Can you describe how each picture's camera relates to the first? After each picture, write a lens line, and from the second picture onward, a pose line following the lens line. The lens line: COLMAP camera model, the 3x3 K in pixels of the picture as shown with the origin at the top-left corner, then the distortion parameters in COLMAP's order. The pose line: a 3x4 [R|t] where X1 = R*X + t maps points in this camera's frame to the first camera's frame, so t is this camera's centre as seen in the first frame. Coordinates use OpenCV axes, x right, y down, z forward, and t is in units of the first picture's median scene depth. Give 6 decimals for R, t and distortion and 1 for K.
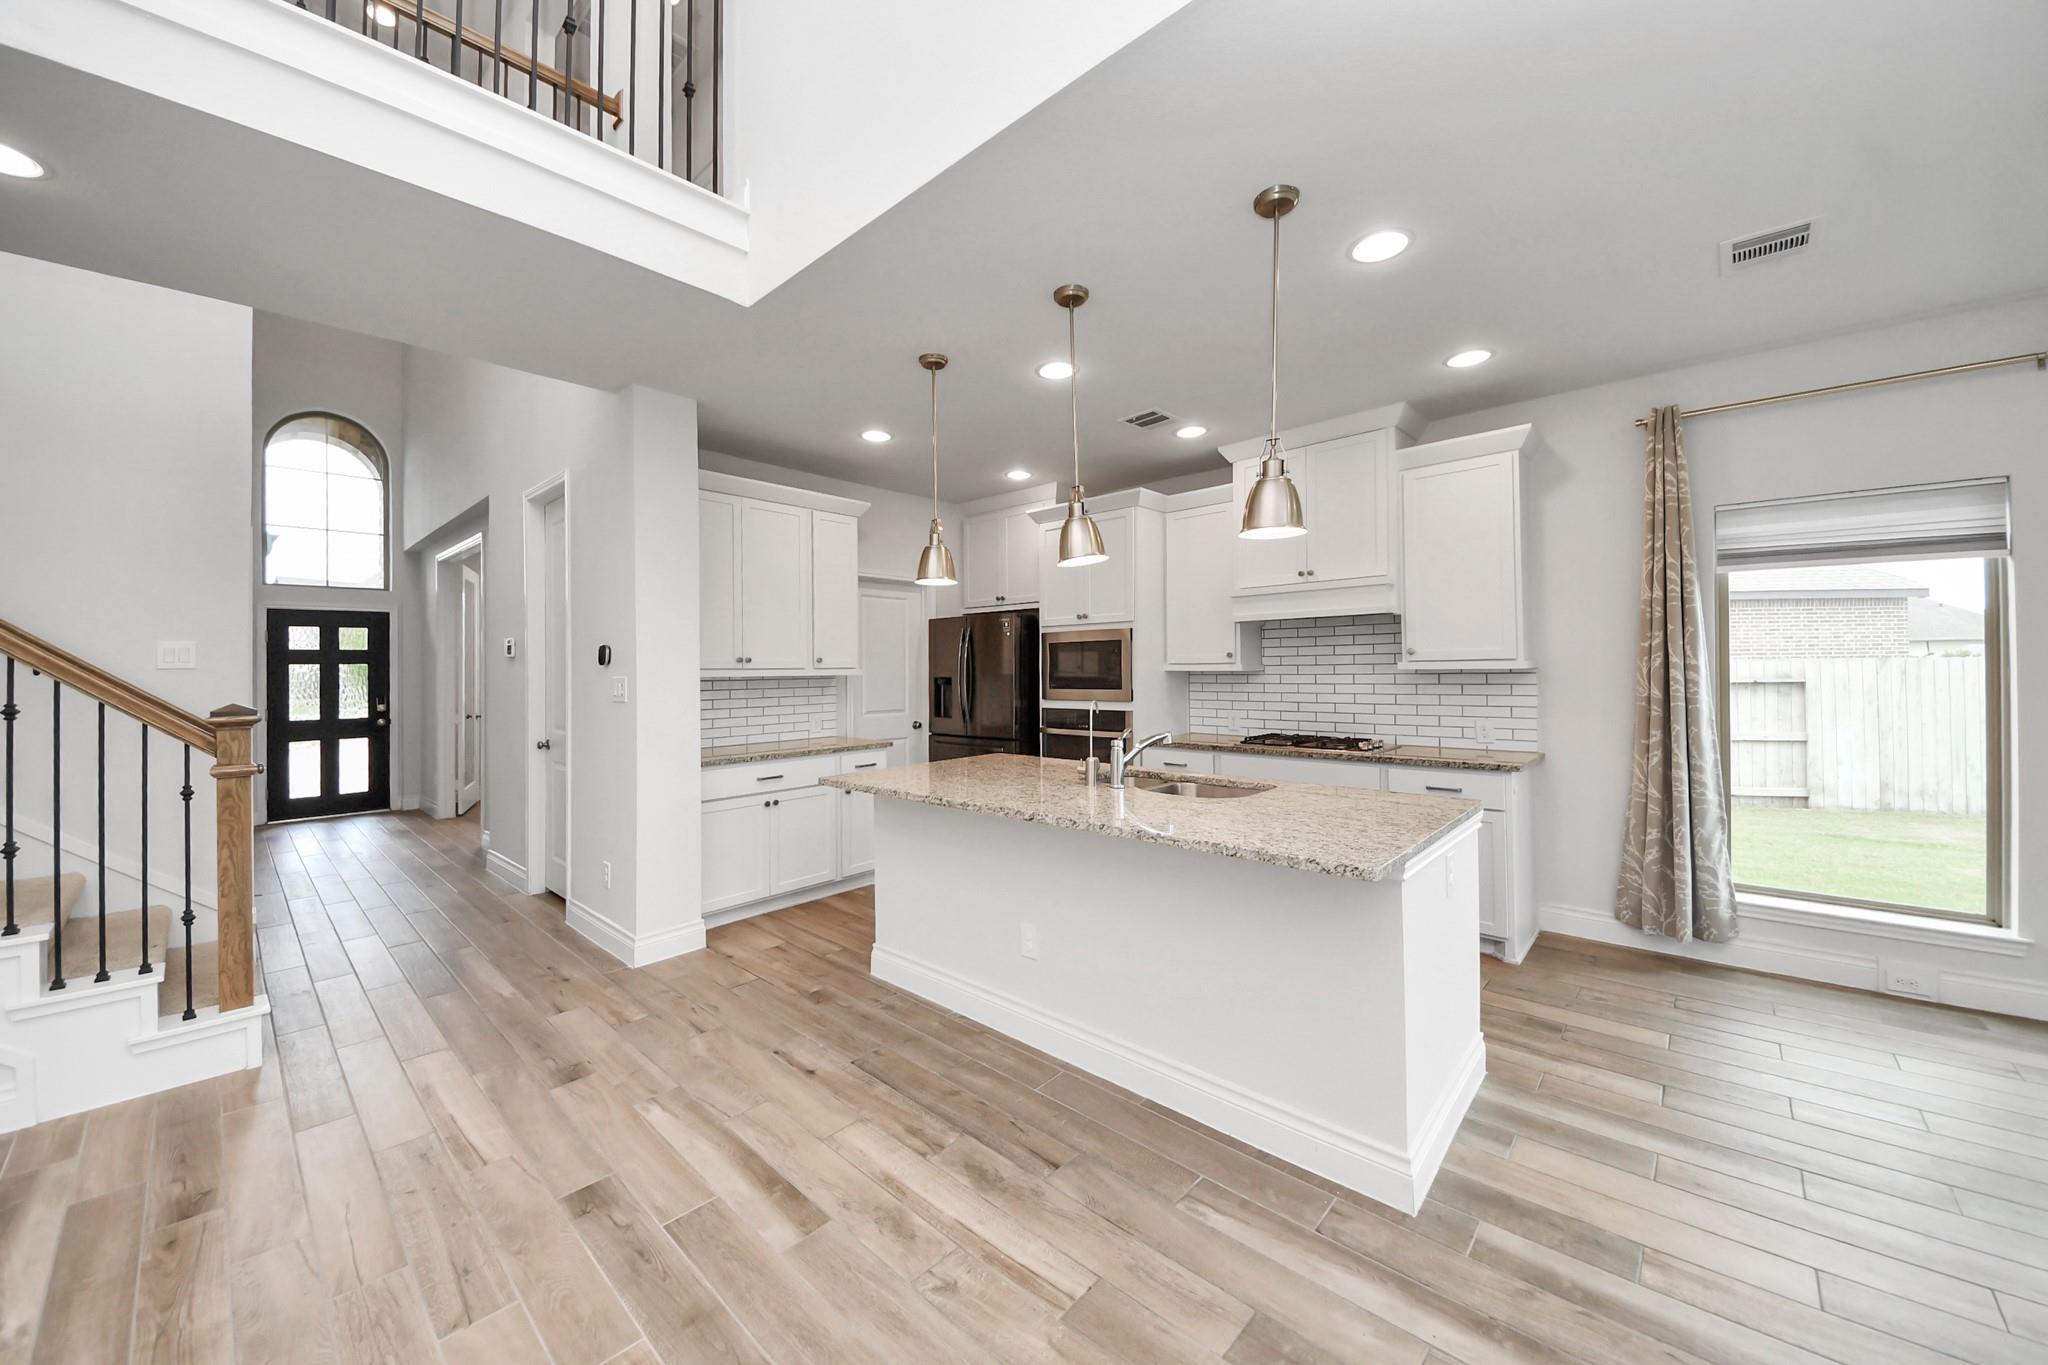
lens RADIAL K [[739.1, 0, 1015.4], [0, 739.1, 658.4], [0, 0, 1]] dist [0.021735, -0.015605]
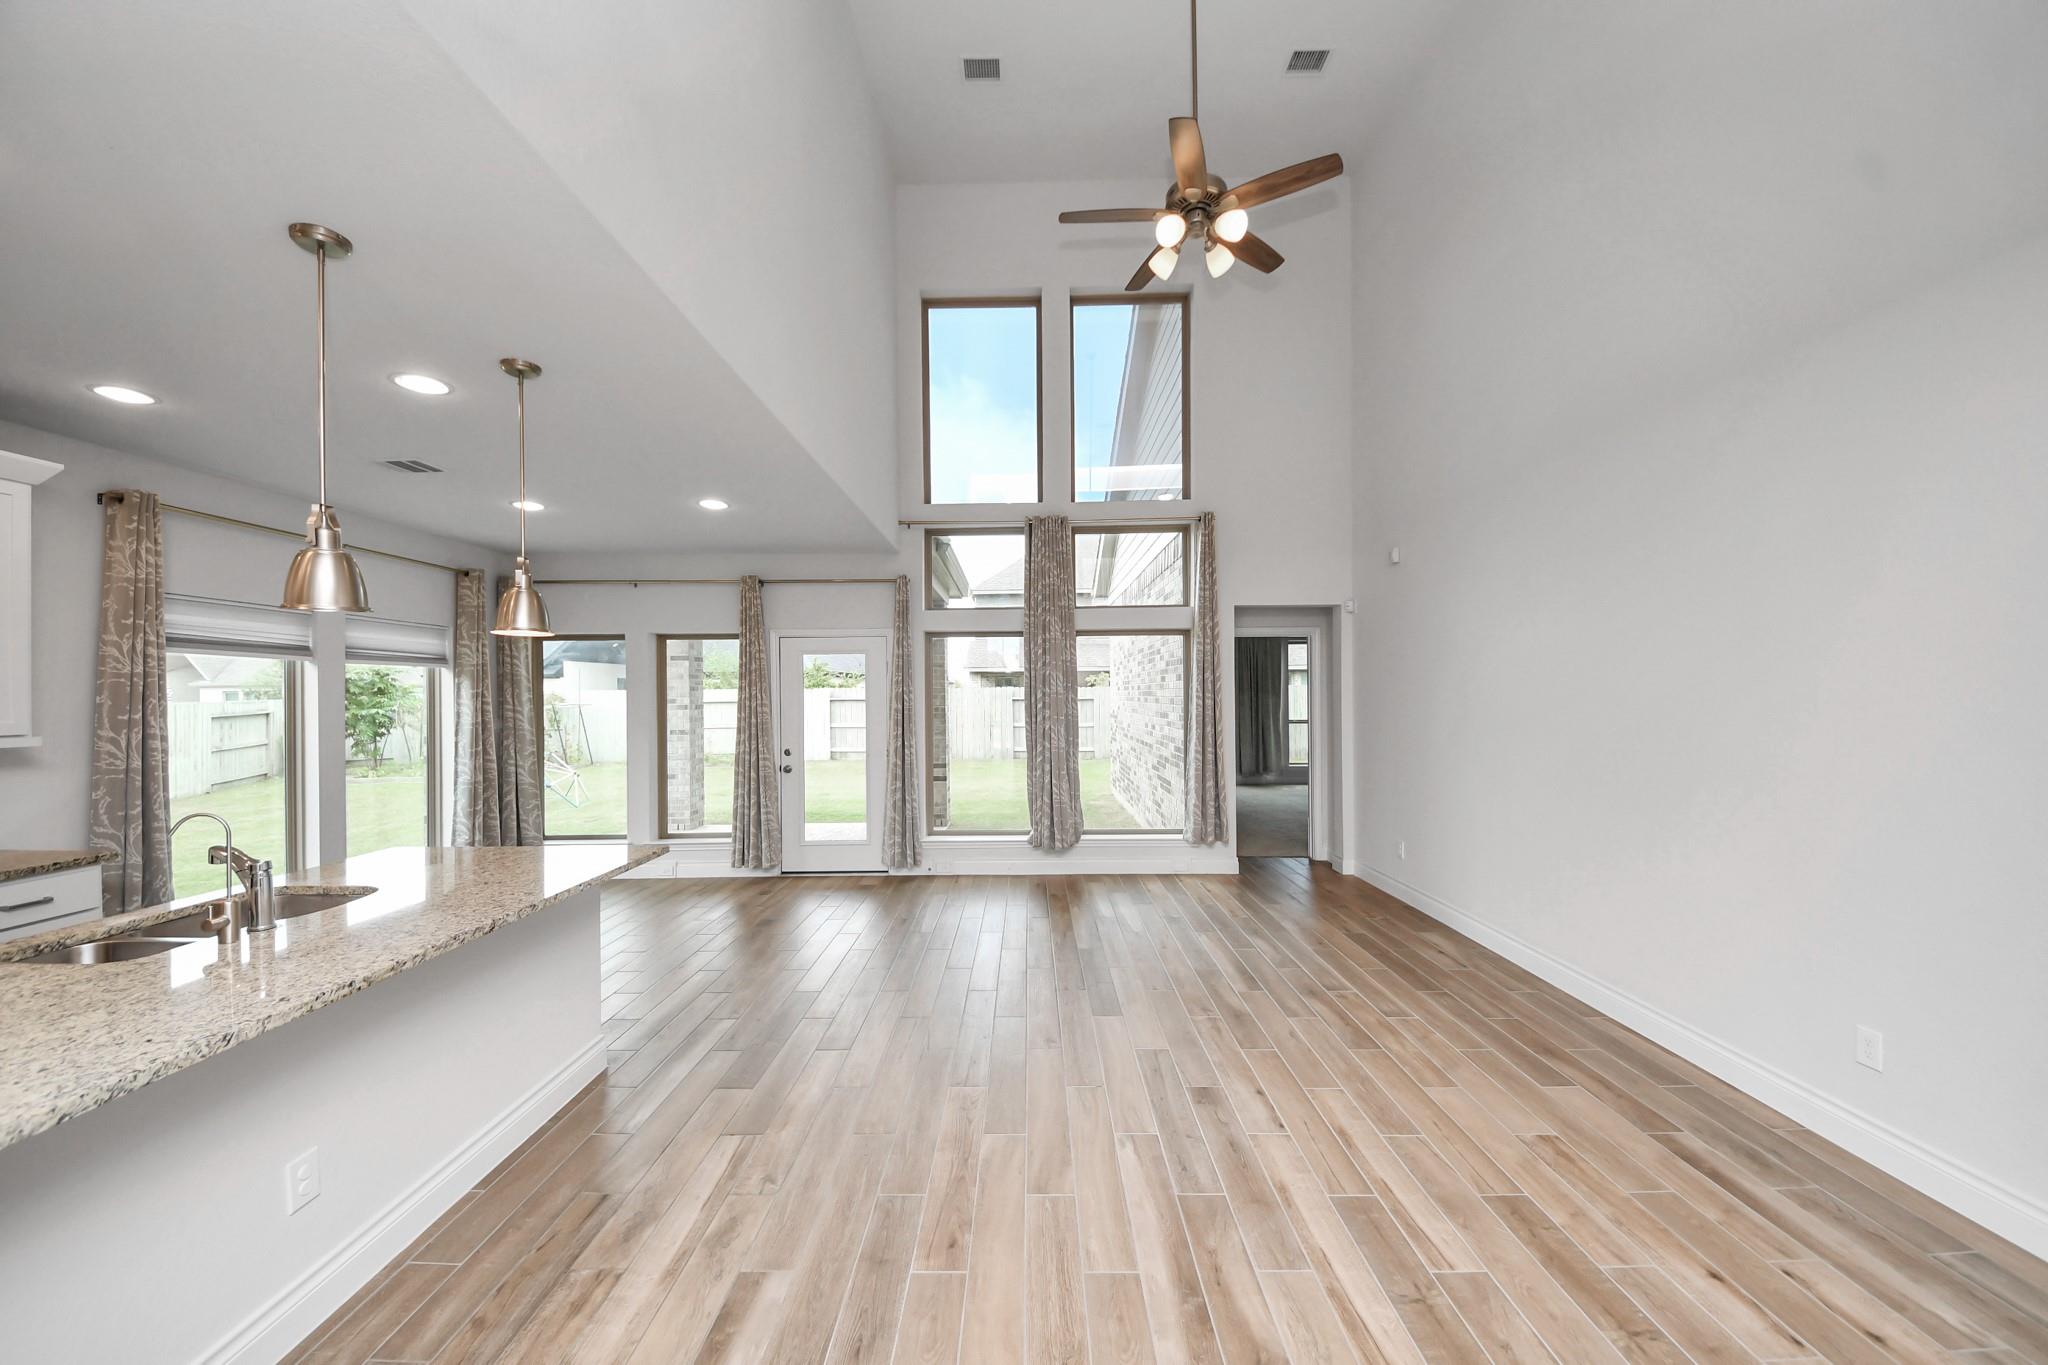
lens RADIAL K [[728.1, 0, 1012.2], [0, 728.1, 697.3], [0, 0, 1]] dist [0.046655, -0.030093]
pose [[-0.665406, 0.013830, 0.746354, -0.577625], [0.004945, 0.999888, -0.014118, -0.020722], [-0.746466, -0.005703, -0.665399, 0.628371]]
